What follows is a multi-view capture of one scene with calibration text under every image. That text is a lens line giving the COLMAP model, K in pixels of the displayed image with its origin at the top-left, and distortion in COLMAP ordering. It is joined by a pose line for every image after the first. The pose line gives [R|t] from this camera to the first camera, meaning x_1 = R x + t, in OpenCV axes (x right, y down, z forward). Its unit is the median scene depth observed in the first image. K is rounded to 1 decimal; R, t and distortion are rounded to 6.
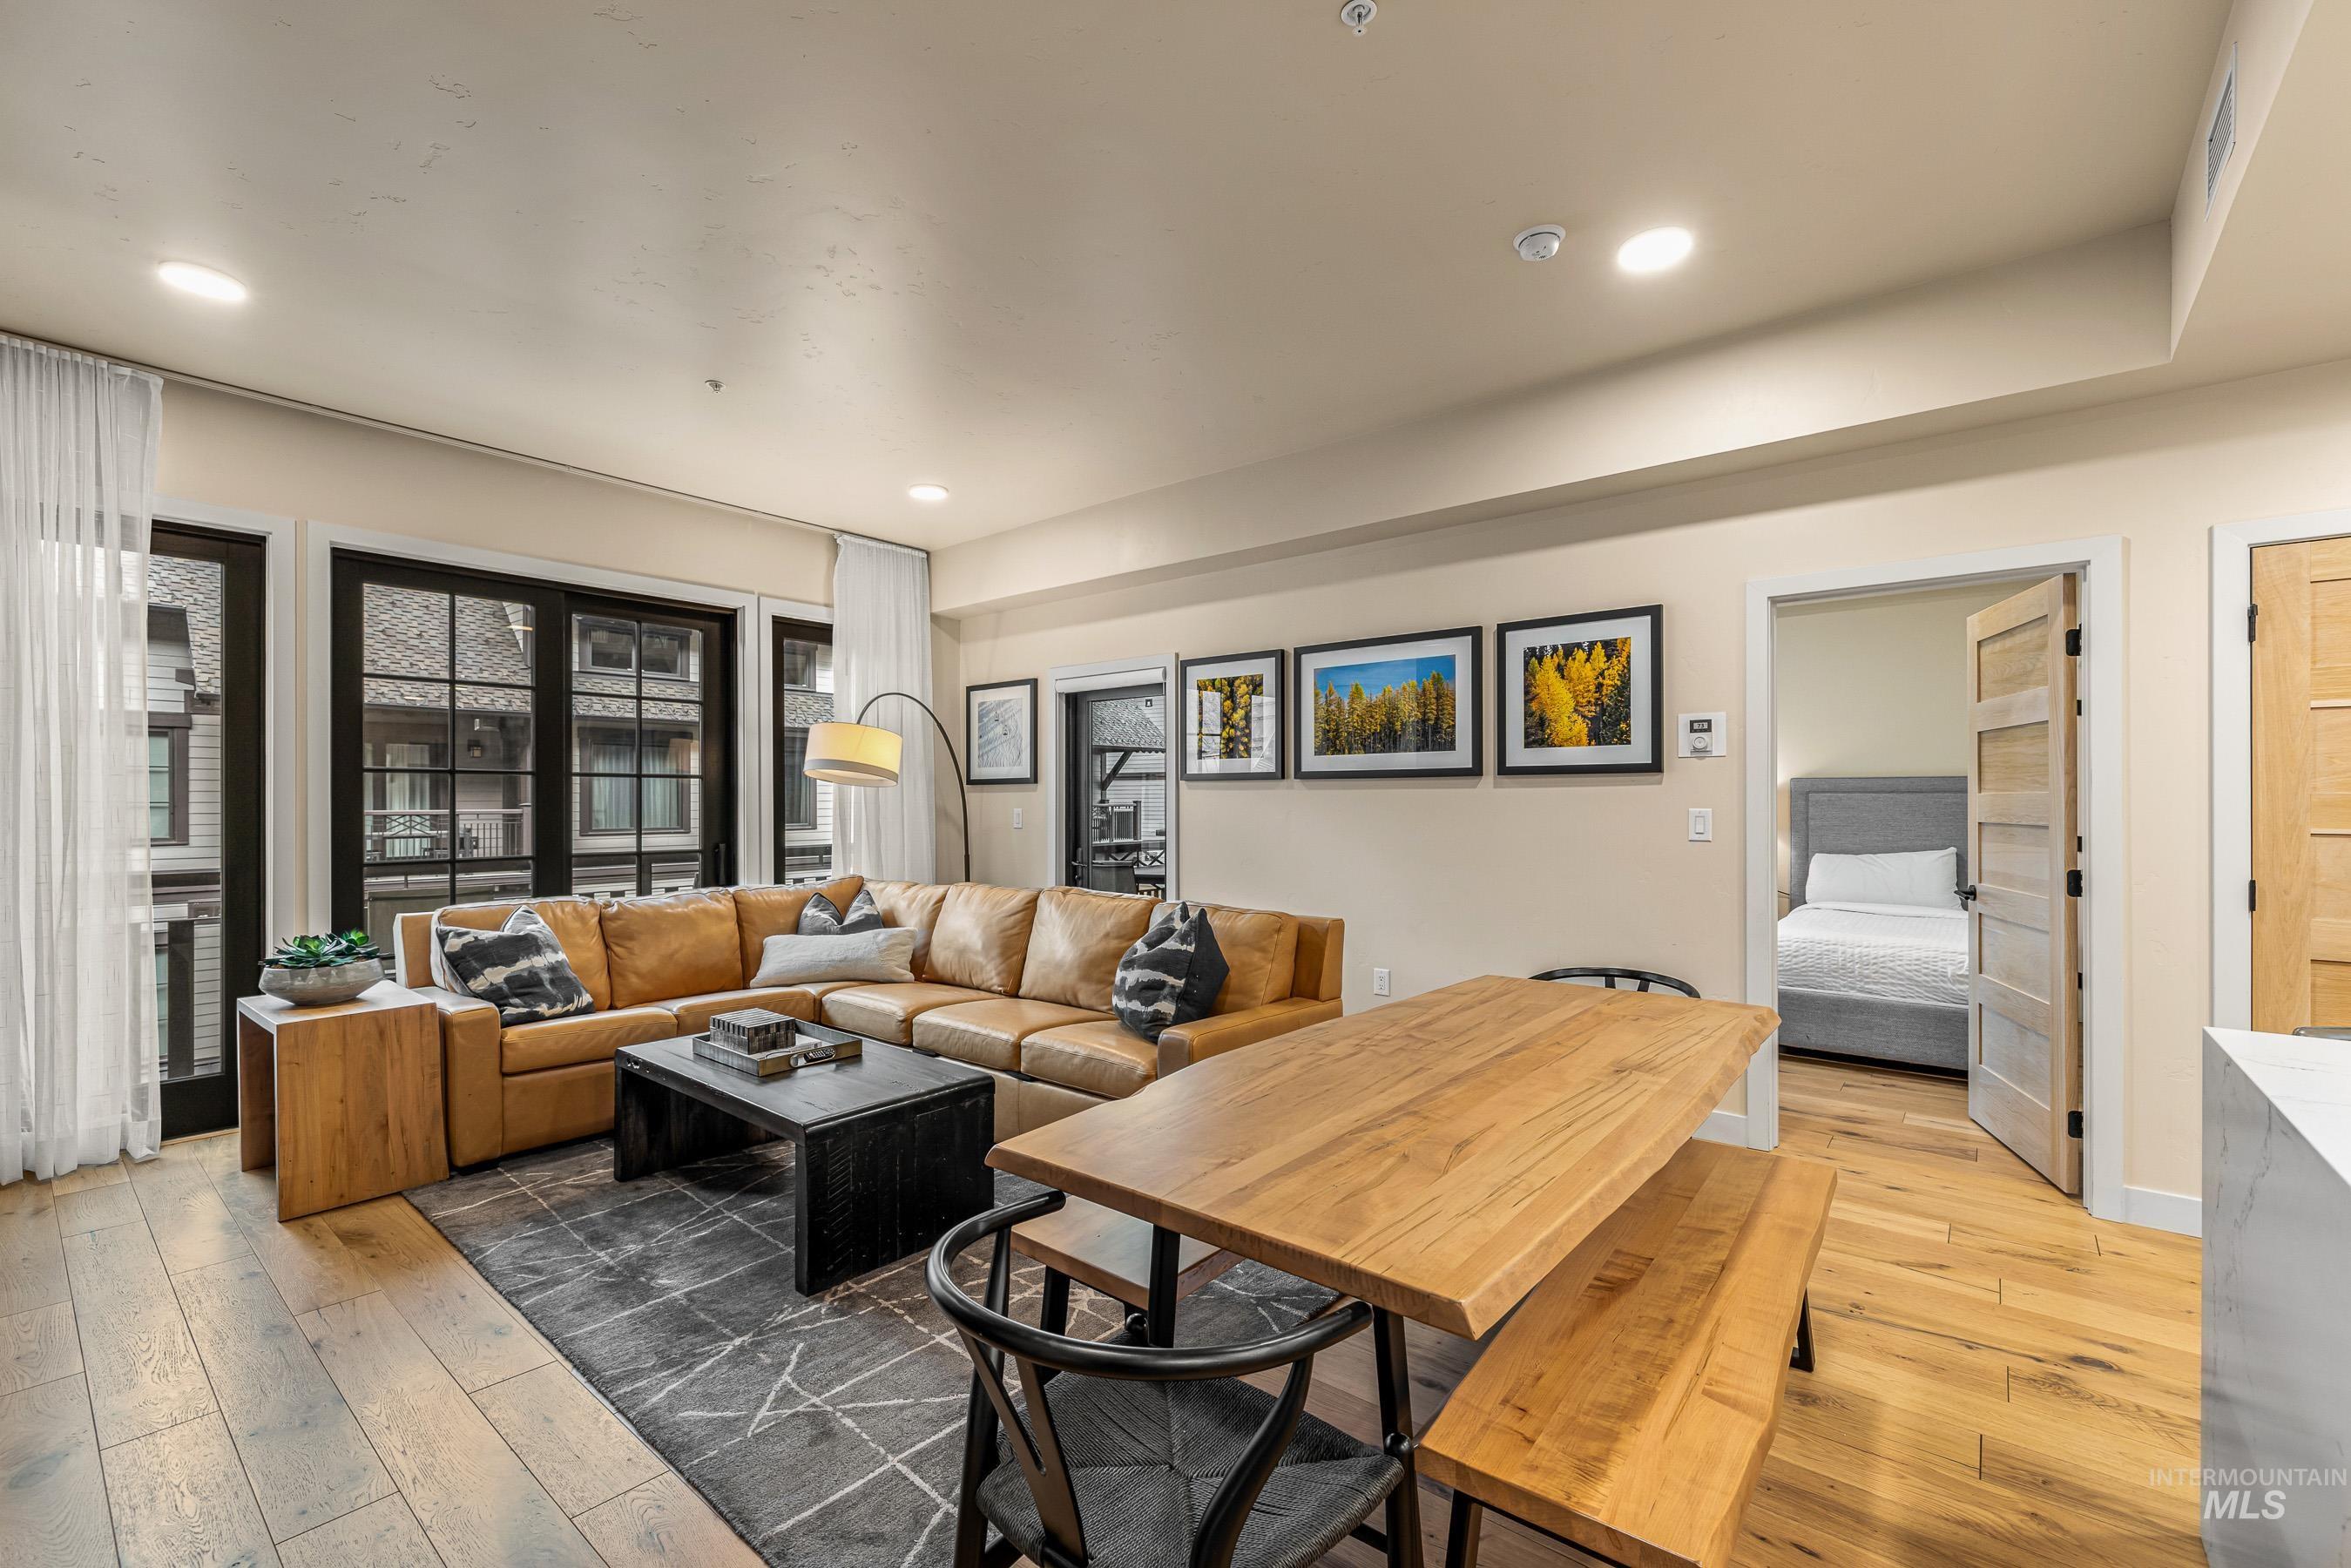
lens RADIAL K [[995.9, 0, 1187.7], [0, 995.9, 797.4], [0, 0, 1]] dist [-0.000988, -0.000572]
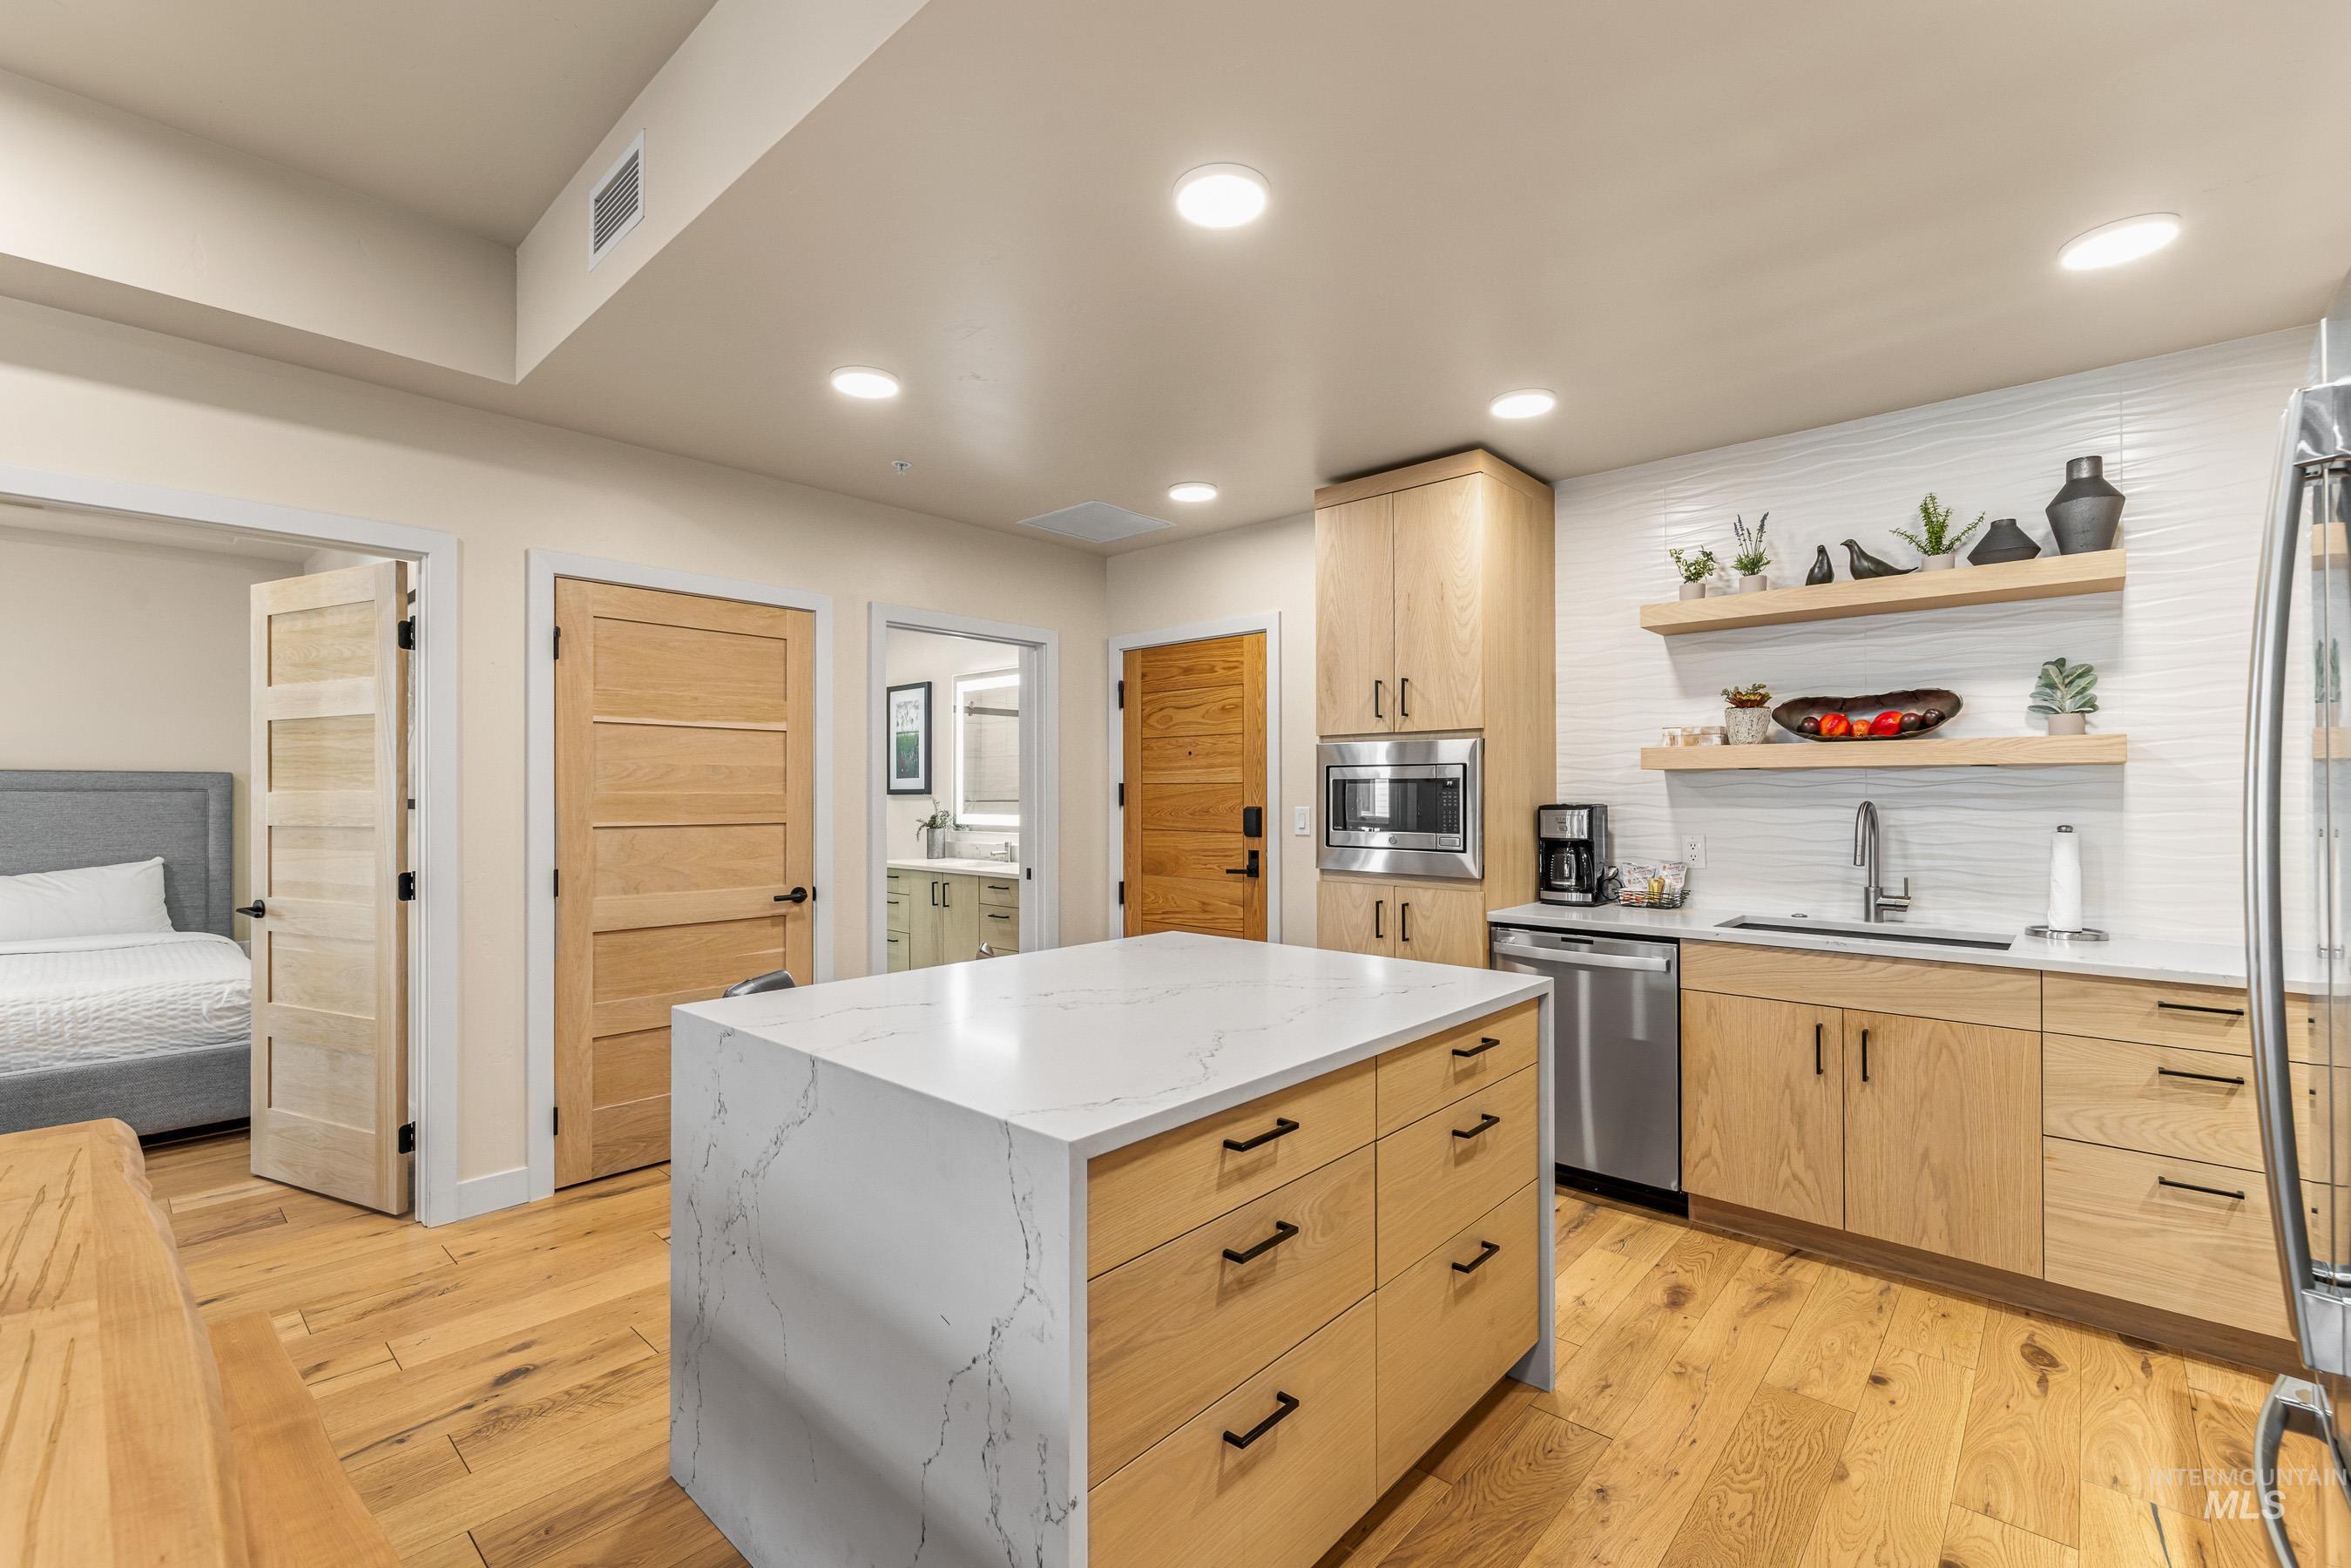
lens RADIAL K [[995.9, 0, 1173.2], [0, 995.9, 789.0], [0, 0, 1]] dist [-0.000988, -0.000572]
pose [[0.053394, 0.005542, 0.998558, -0.020775], [0.000714, 0.999984, -0.005588, -0.001457], [-0.998573, 0.001011, 0.053390, 0.174716]]
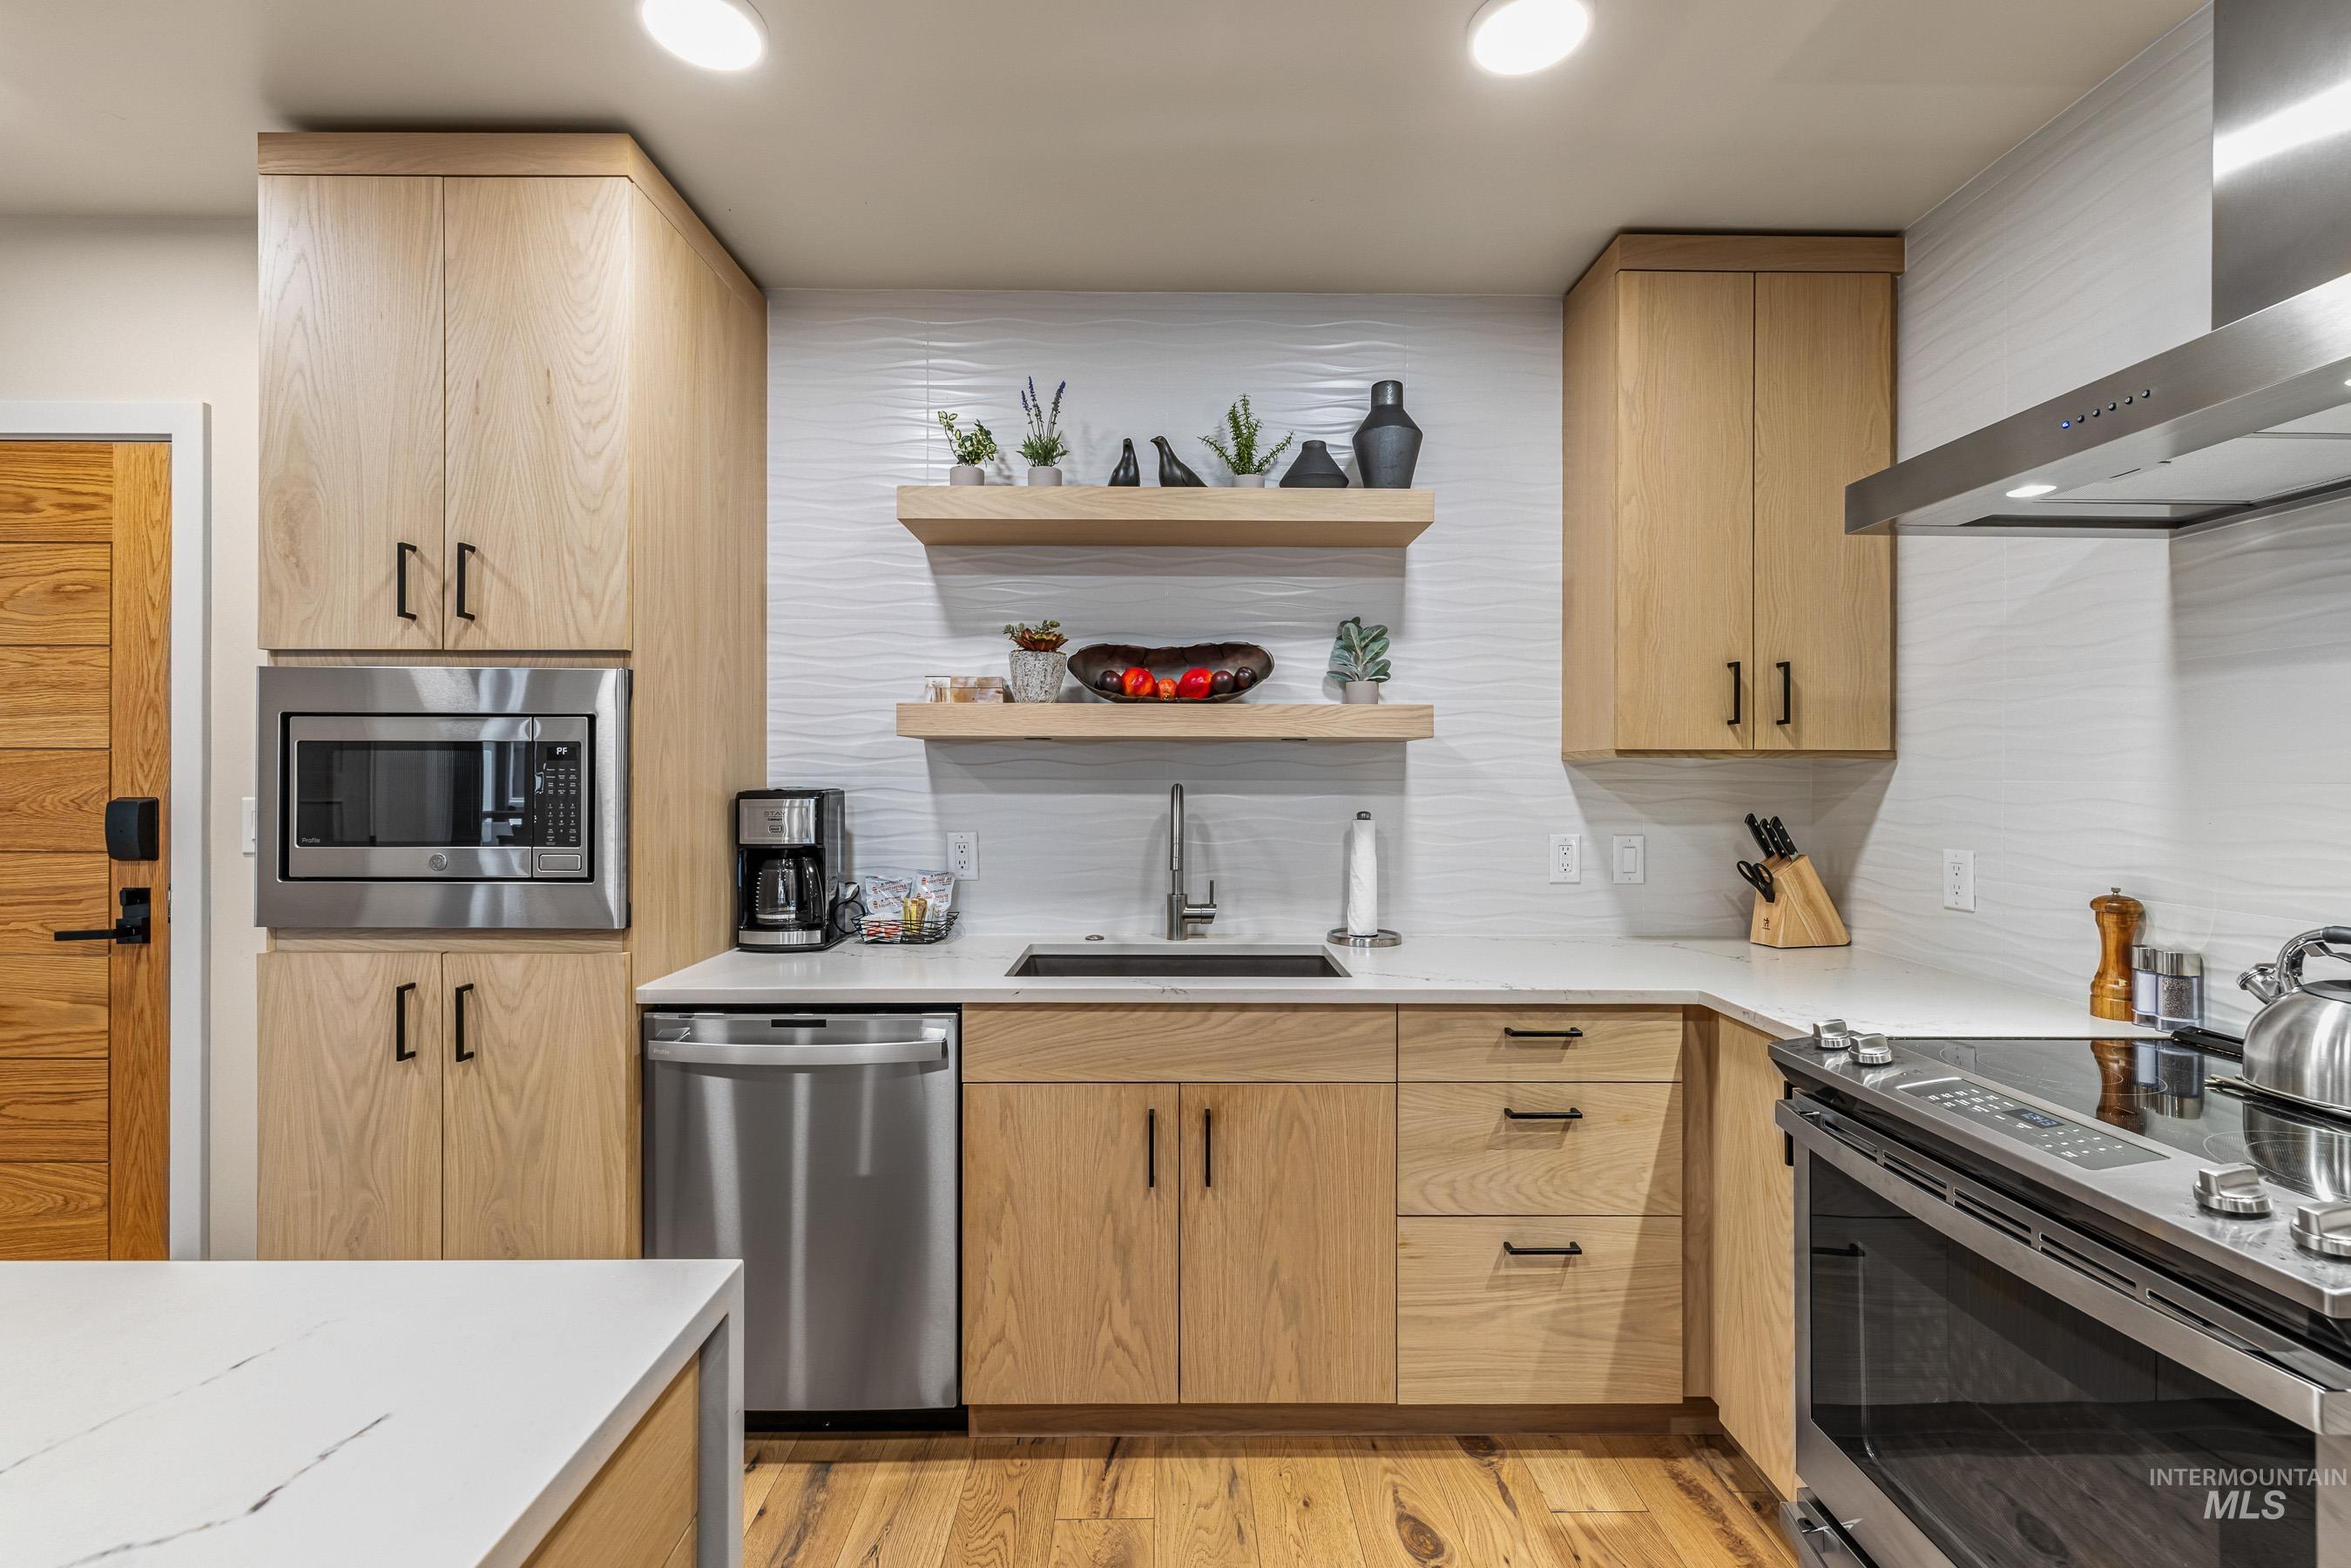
lens RADIAL K [[995.9, 0, 1171.2], [0, 995.9, 772.6], [0, 0, 1]] dist [-0.000988, -0.000572]
pose [[-0.640269, 0.003202, 0.768144, 0.342399], [-0.001436, 0.999985, -0.005365, 0.000729], [-0.768150, -0.004538, -0.640254, 0.053111]]
